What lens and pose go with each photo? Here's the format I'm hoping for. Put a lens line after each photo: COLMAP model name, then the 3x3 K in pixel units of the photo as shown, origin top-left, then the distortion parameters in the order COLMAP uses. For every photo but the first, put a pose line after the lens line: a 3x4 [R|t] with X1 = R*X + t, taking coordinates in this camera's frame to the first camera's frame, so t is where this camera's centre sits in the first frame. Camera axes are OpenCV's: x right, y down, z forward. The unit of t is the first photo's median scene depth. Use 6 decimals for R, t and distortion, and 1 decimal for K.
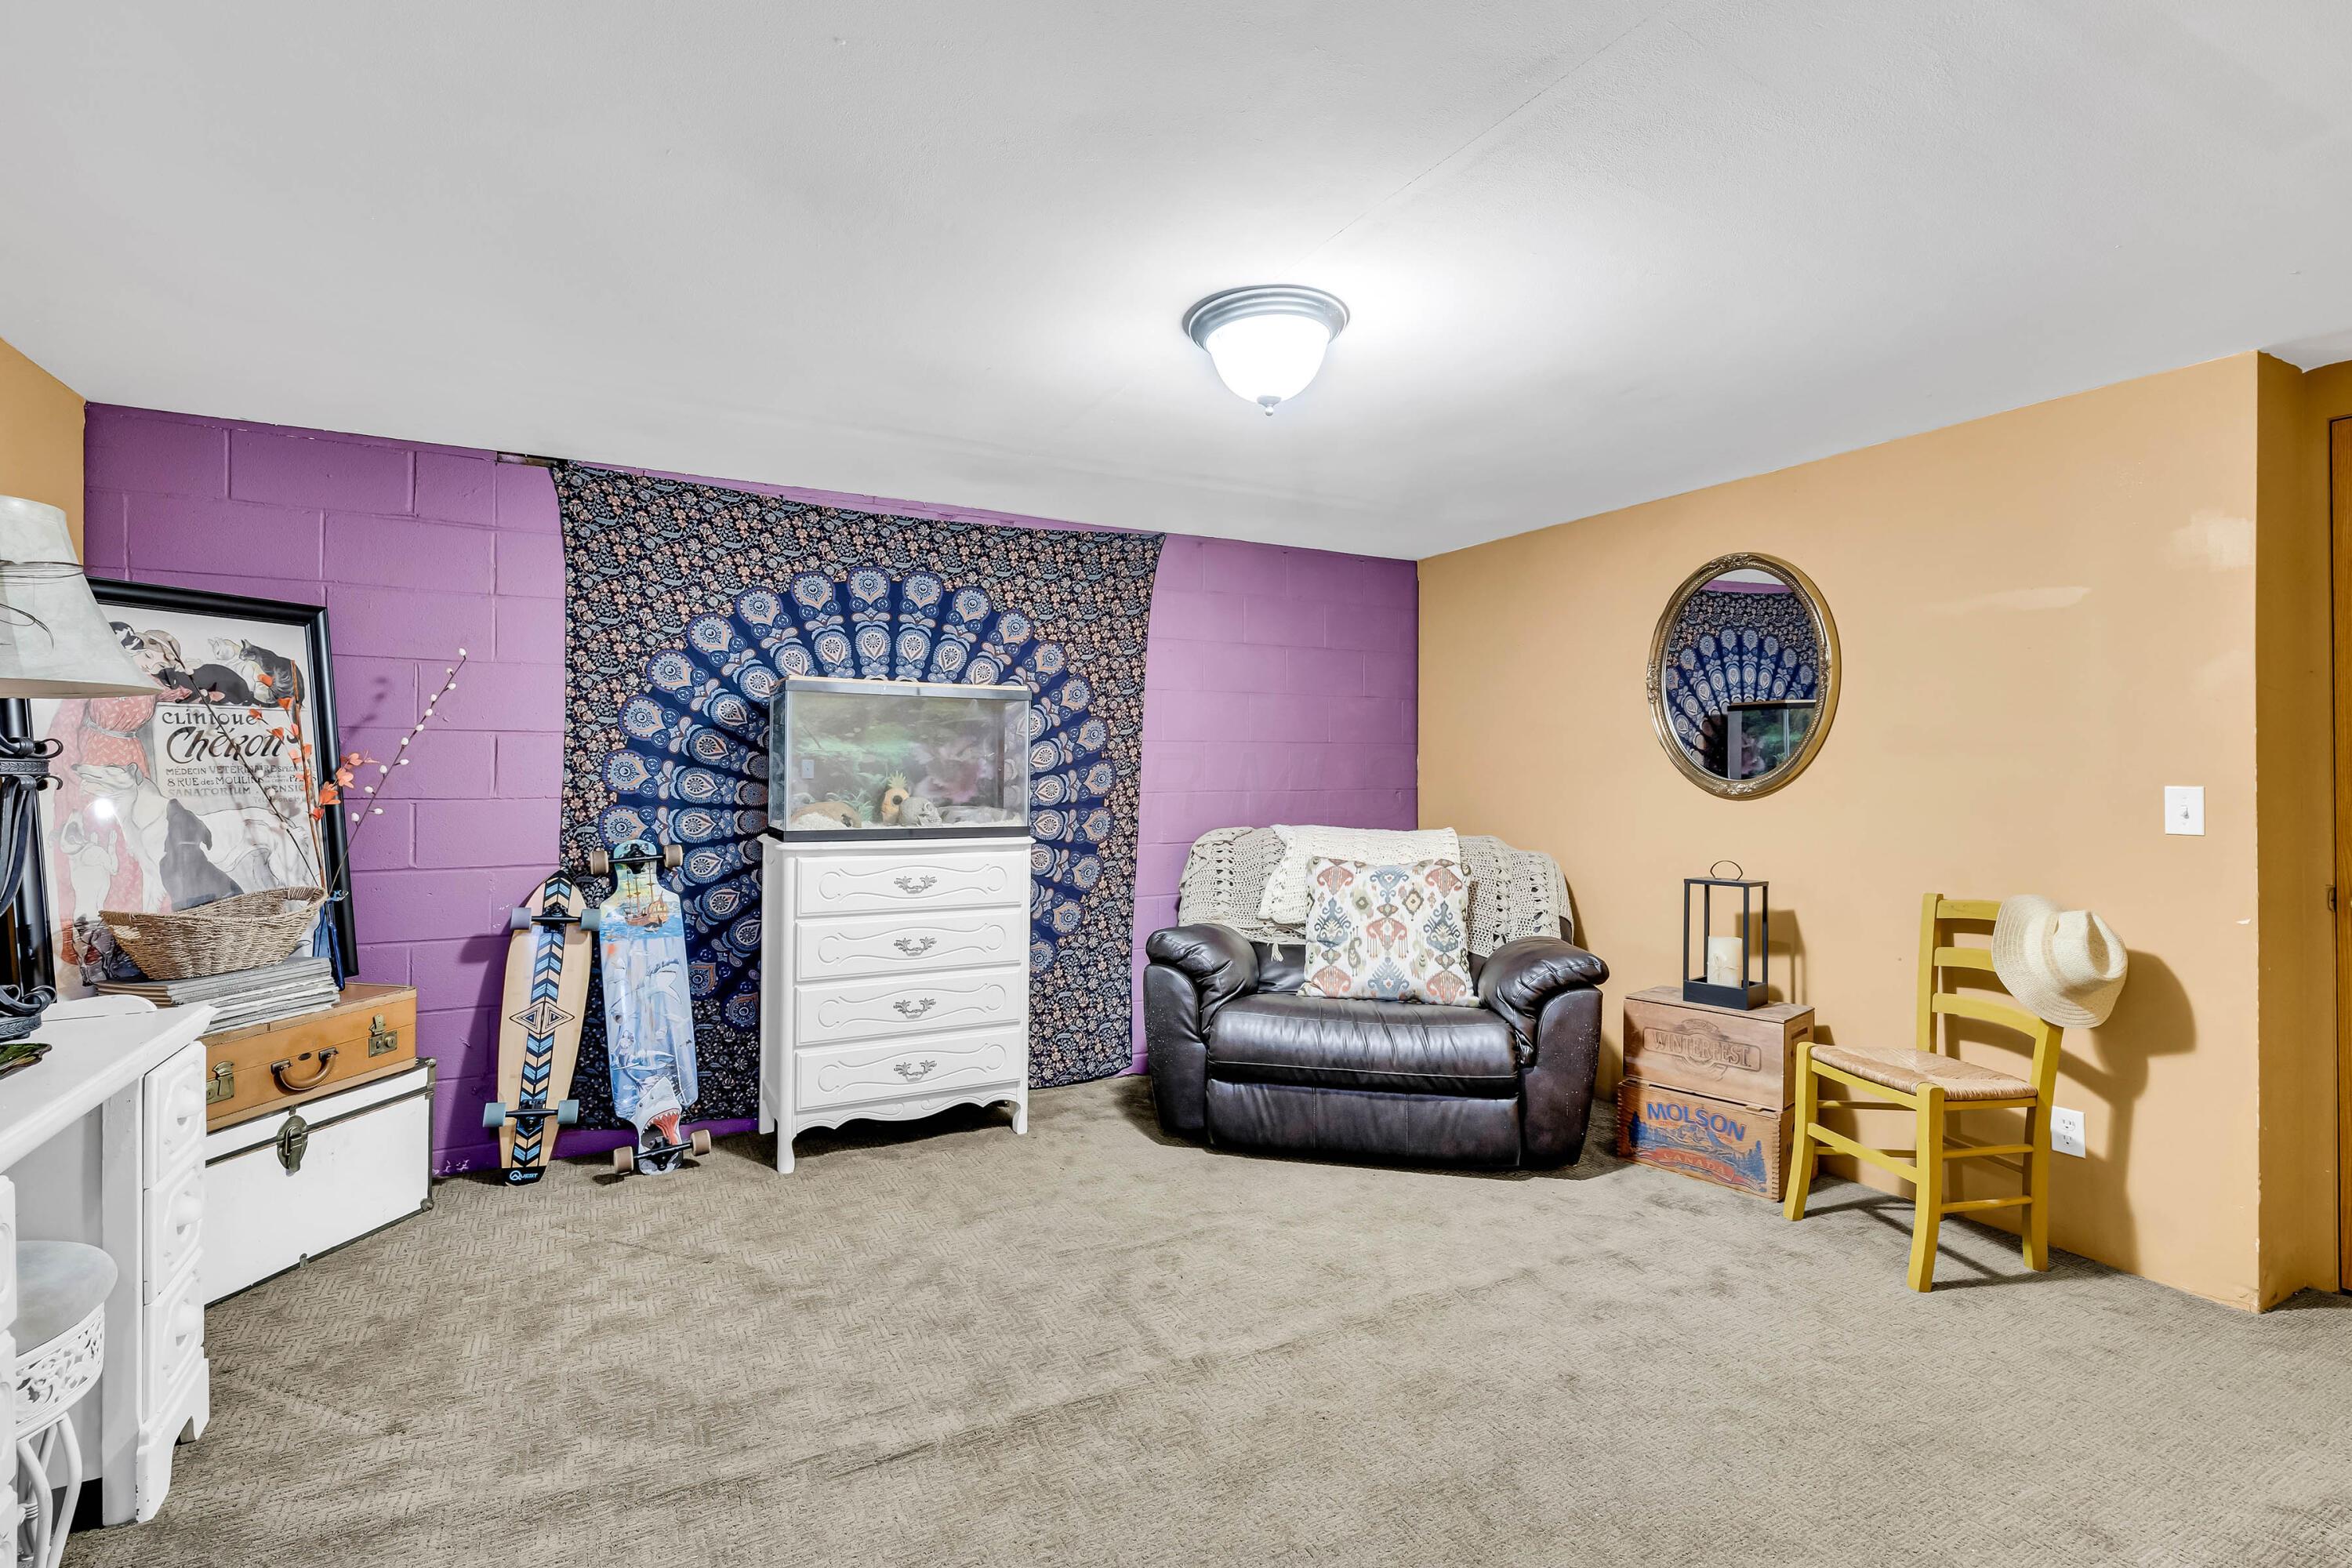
lens RADIAL K [[1058.1, 0, 1154.4], [0, 1058.1, 772.1], [0, 0, 1]] dist [0.001506, -0.000032]
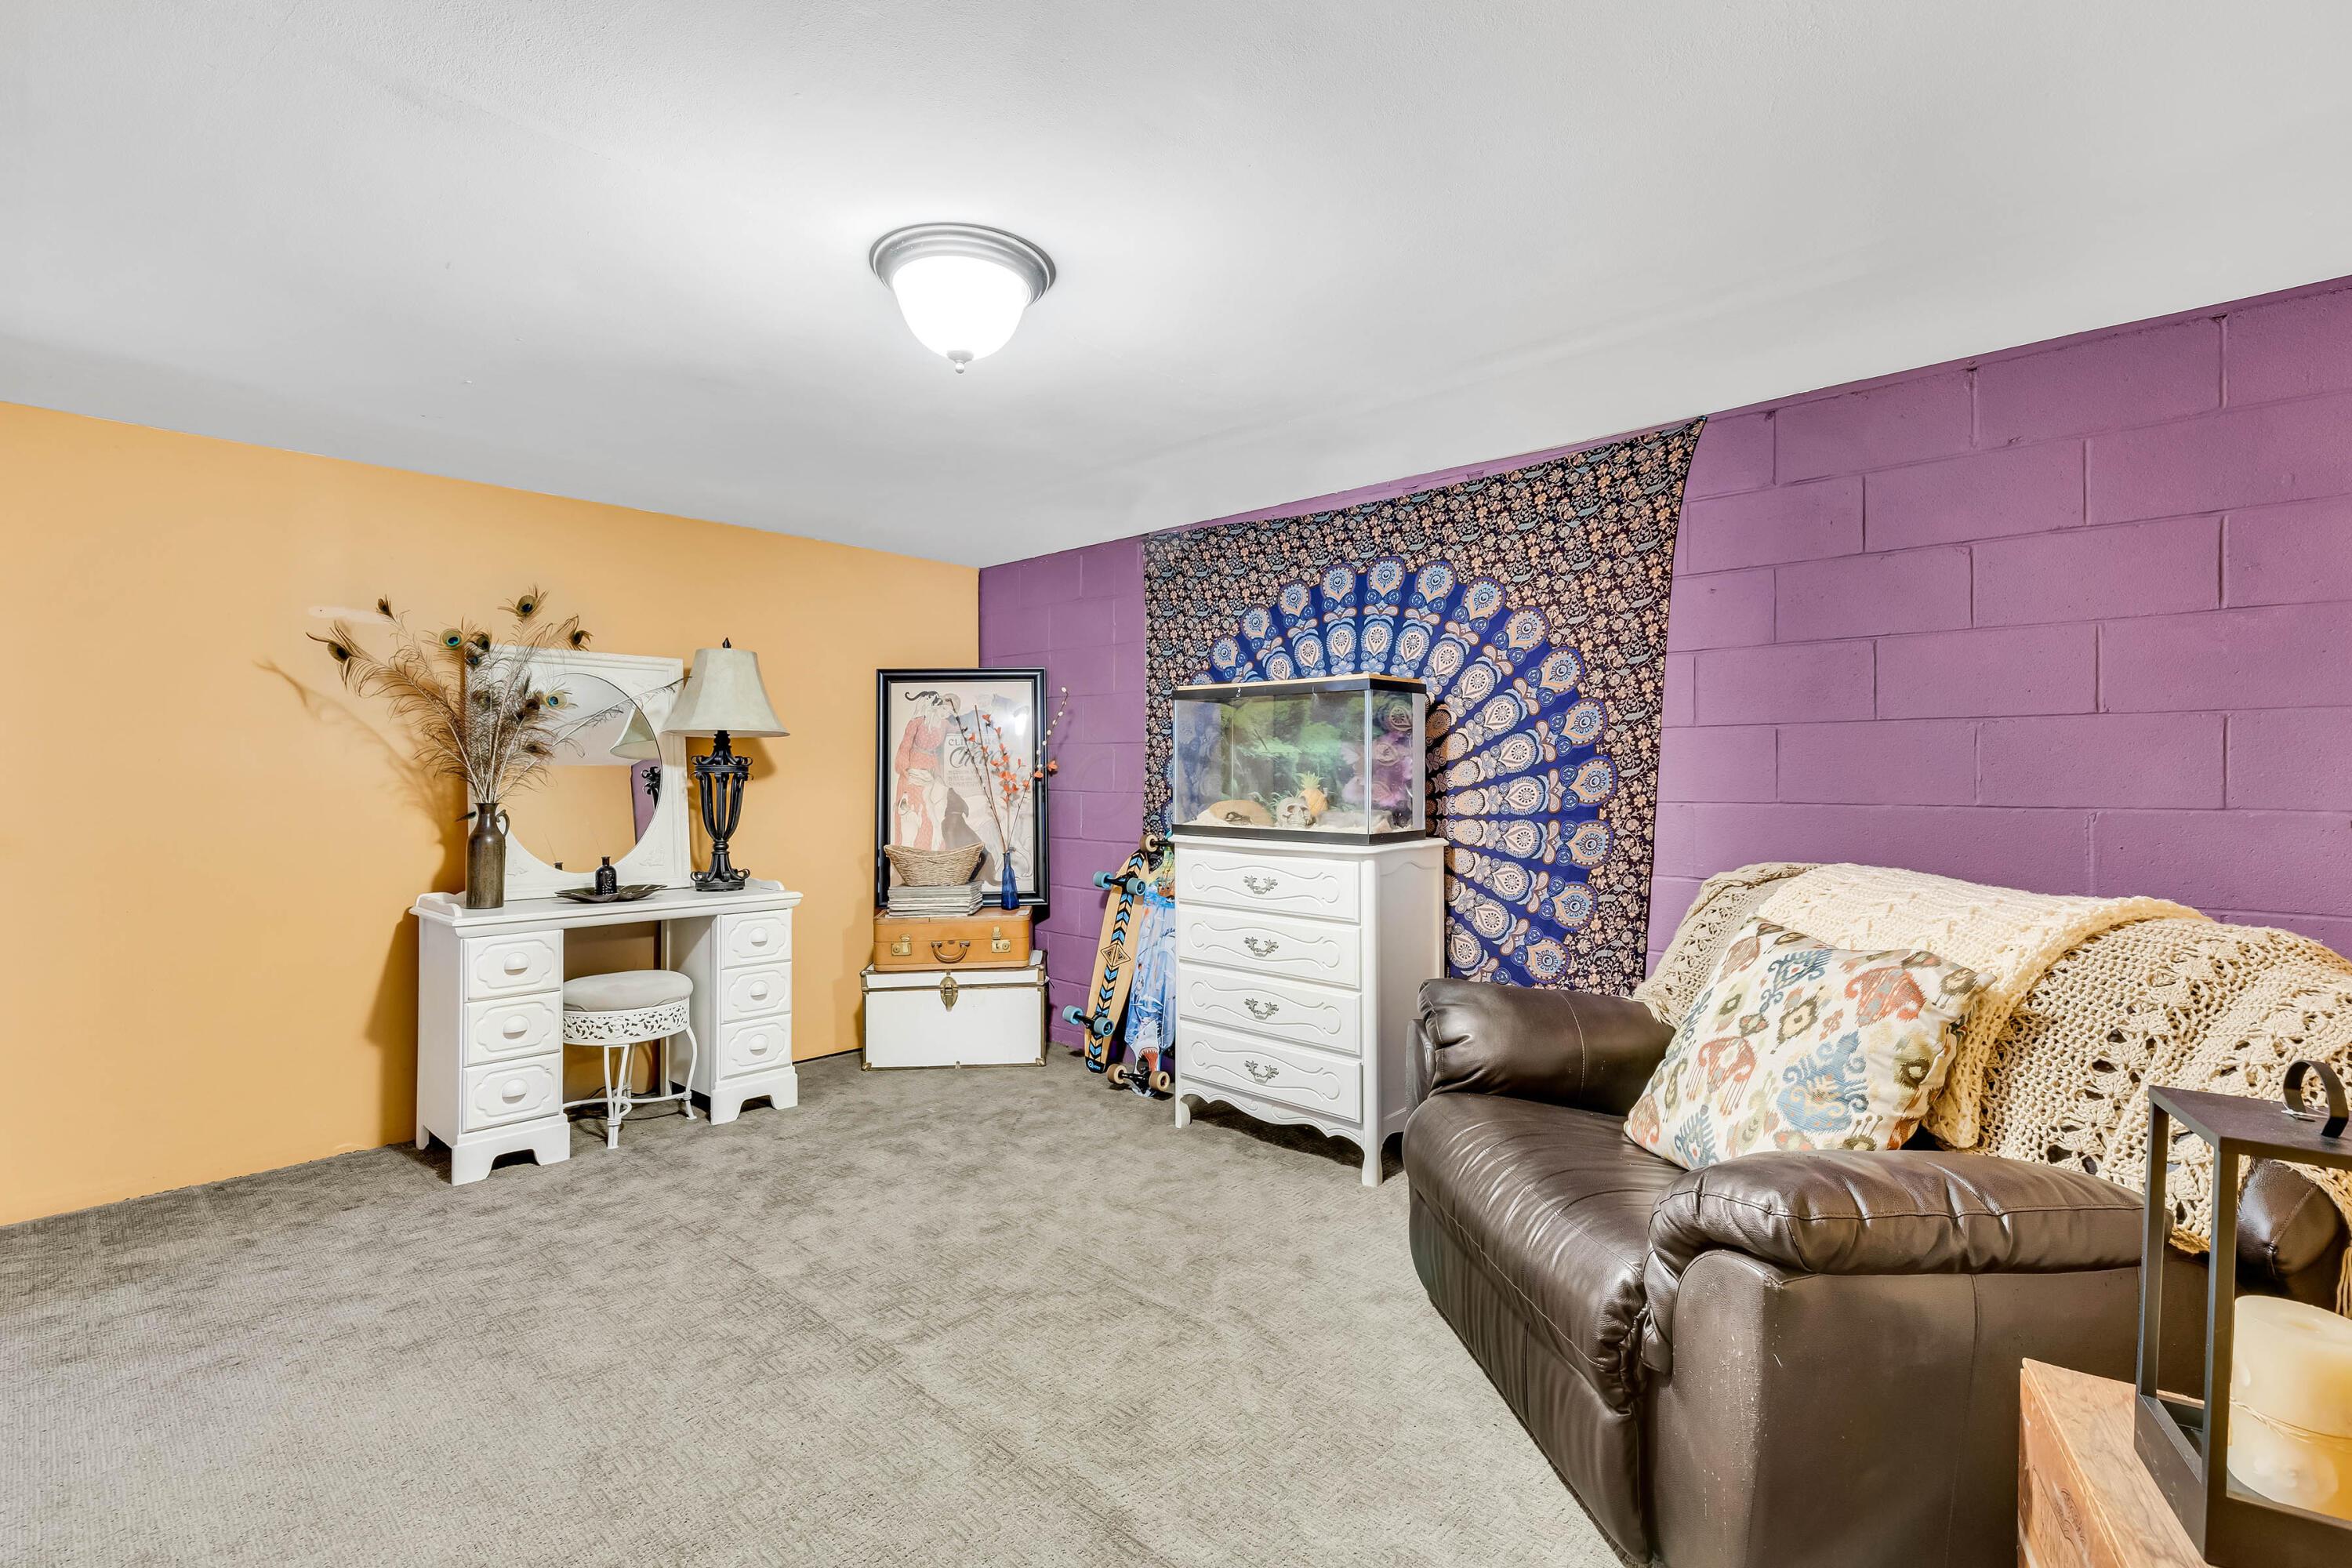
lens RADIAL K [[1058.1, 0, 1157.1], [0, 1058.1, 785.4], [0, 0, 1]] dist [0.001506, -0.000032]
pose [[0.333145, 0.007715, -0.942844, 0.592246], [-0.003637, 0.999970, 0.006897, 0.005382], [0.942868, 0.001132, 0.333163, 0.504254]]
